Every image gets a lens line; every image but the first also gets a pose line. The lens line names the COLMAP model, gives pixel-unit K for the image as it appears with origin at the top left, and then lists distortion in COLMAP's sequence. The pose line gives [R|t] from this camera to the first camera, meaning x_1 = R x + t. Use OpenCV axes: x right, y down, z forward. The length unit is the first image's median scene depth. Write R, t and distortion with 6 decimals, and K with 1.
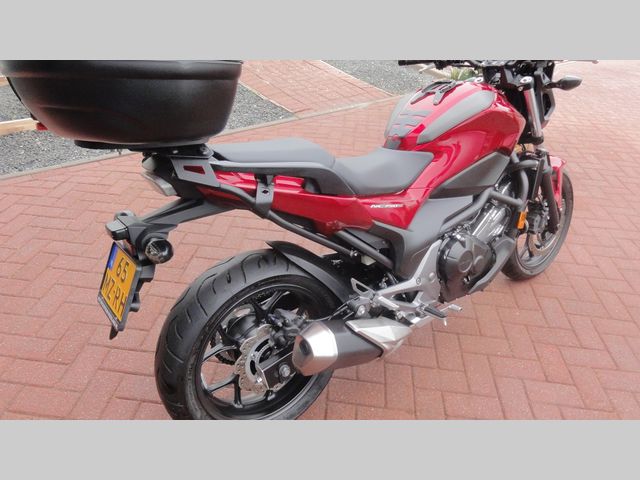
lens RADIAL K [[454.8, 0, 320.0], [0, 454.8, 240.0], [0, 0, 1]] dist [0.000134, 0.001711]
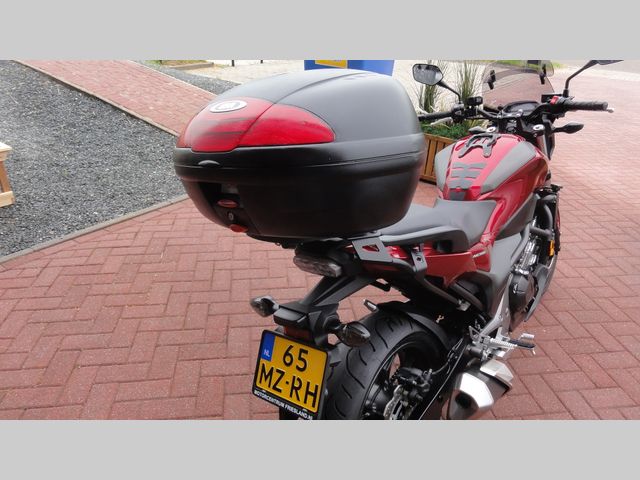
lens RADIAL K [[454.8, 0, 320.0], [0, 454.8, 240.0], [0, 0, 1]] dist [0.000134, 0.001711]
pose [[0.970384, -0.126283, 0.205930, -0.367267], [0.142707, 0.987502, -0.066897, -0.074341], [-0.194909, 0.094303, 0.976277, 0.009410]]
